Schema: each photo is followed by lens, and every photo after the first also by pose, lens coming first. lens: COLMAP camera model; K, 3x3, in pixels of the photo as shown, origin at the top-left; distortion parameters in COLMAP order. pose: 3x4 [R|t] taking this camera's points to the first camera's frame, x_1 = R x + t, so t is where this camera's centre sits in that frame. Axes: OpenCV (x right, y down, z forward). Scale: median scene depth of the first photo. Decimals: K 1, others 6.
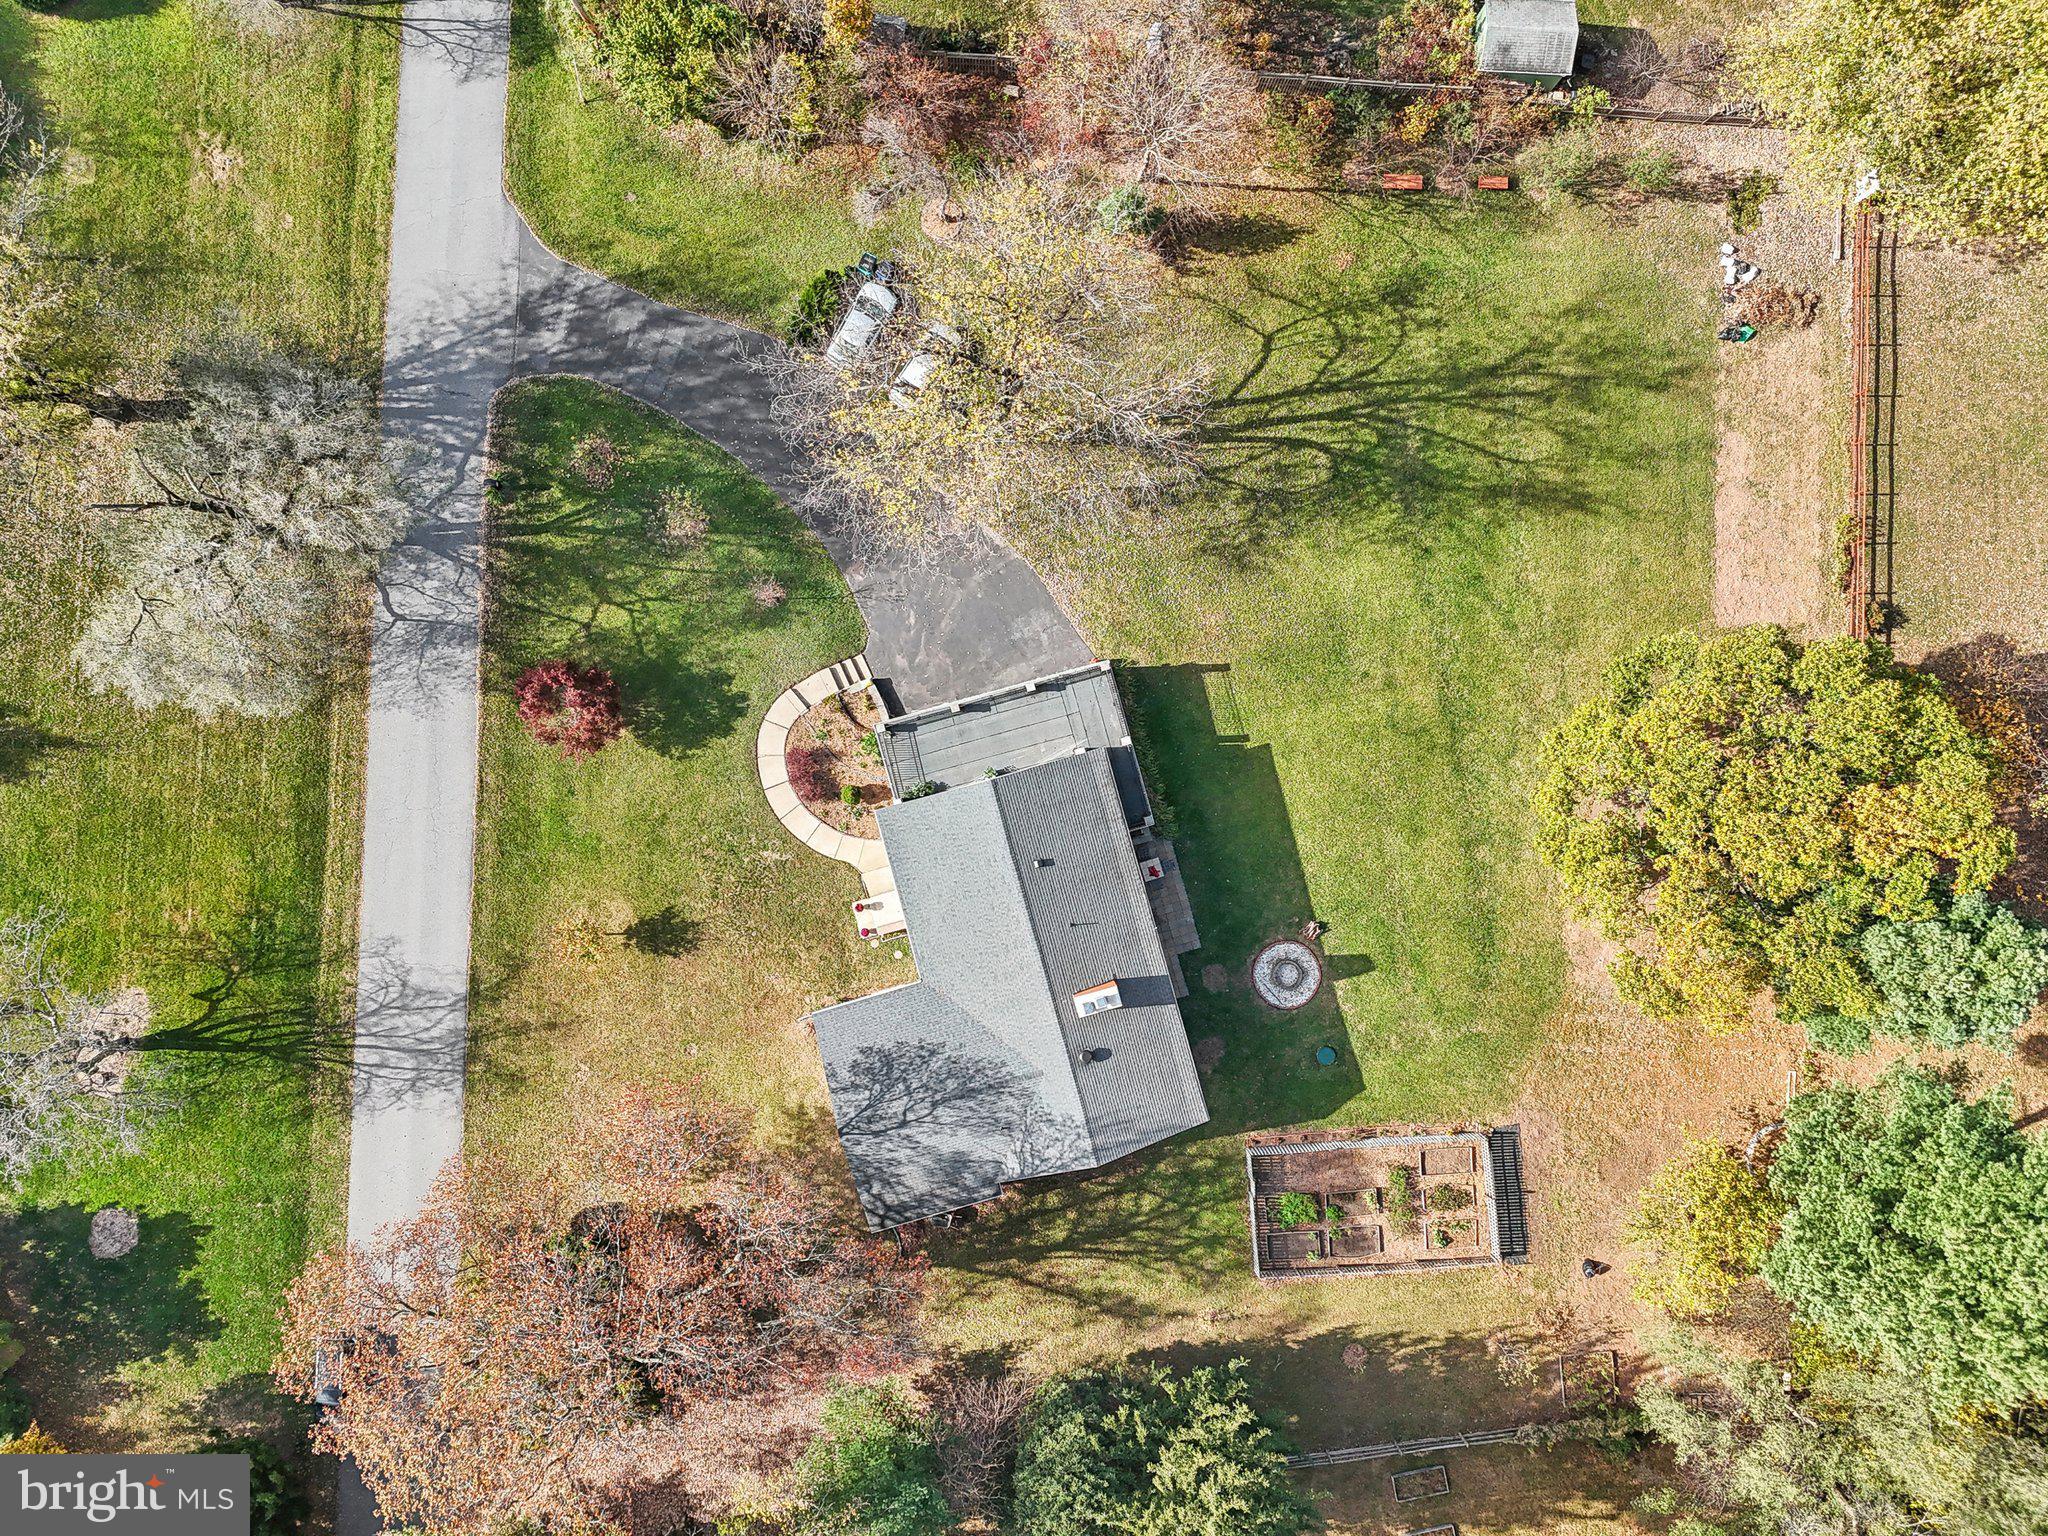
lens RADIAL K [[1406.0, 0, 1024.0], [0, 1406.0, 768.0], [0, 0, 1]] dist [0.039279, -0.002759]
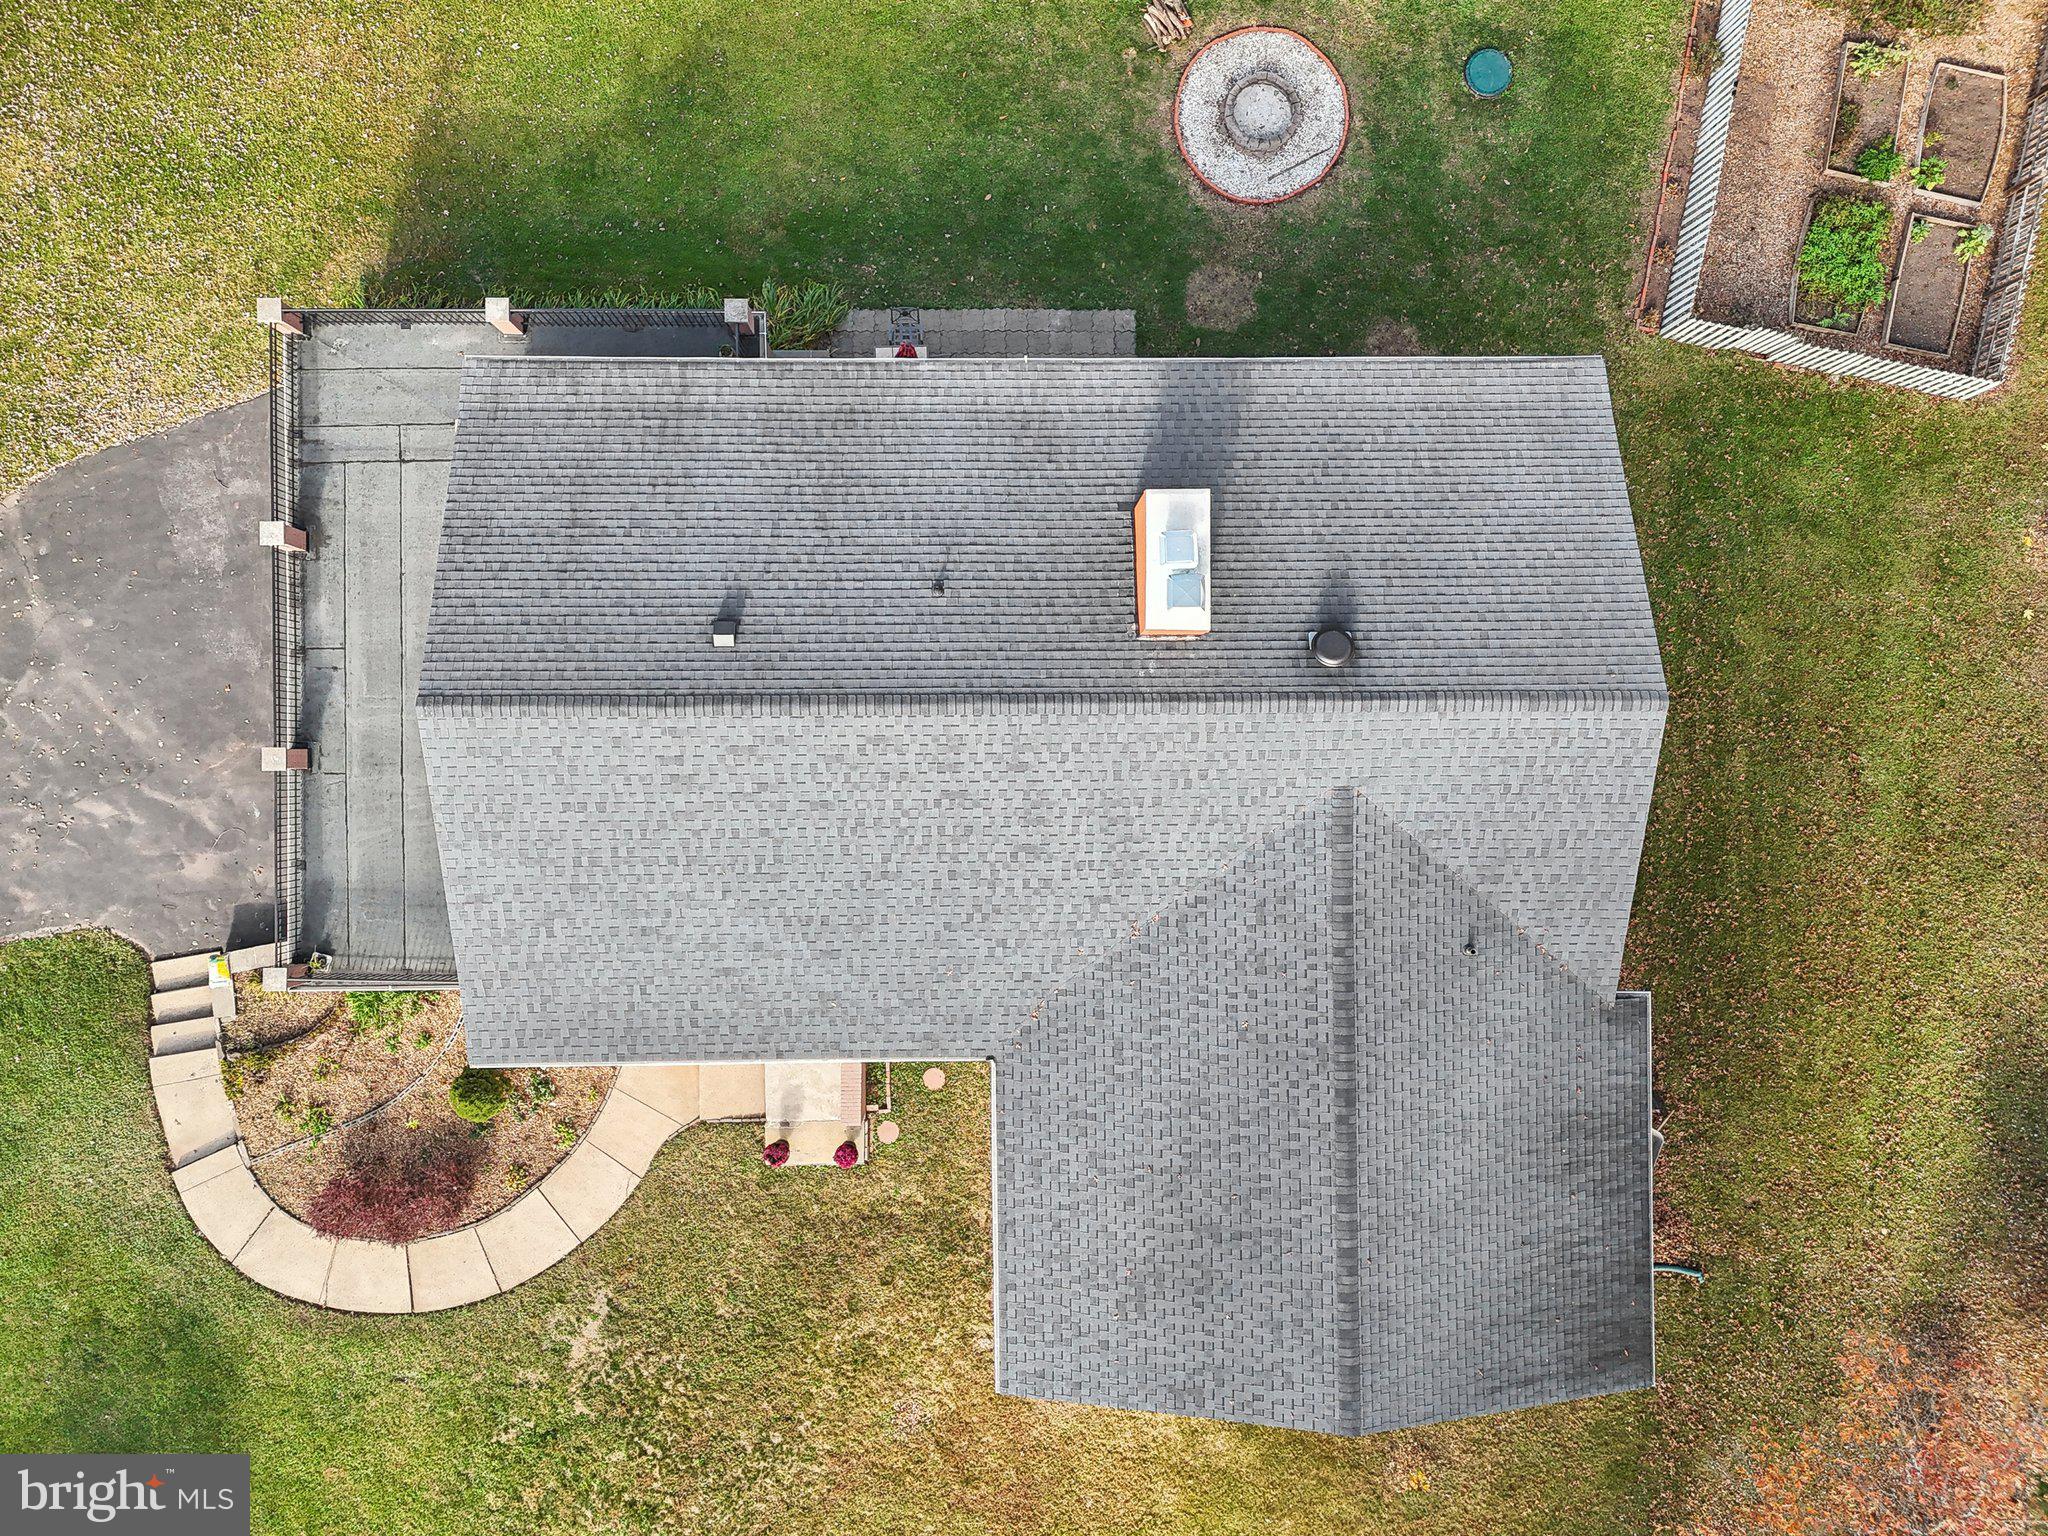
lens RADIAL K [[1406.0, 0, 1024.0], [0, 1406.0, 768.0], [0, 0, 1]] dist [0.039279, -0.002759]
pose [[0.261628, -0.964701, -0.030037, 0.008503], [0.964946, 0.260773, 0.029602, 0.123008], [-0.020725, -0.036729, 0.999110, 0.624882]]
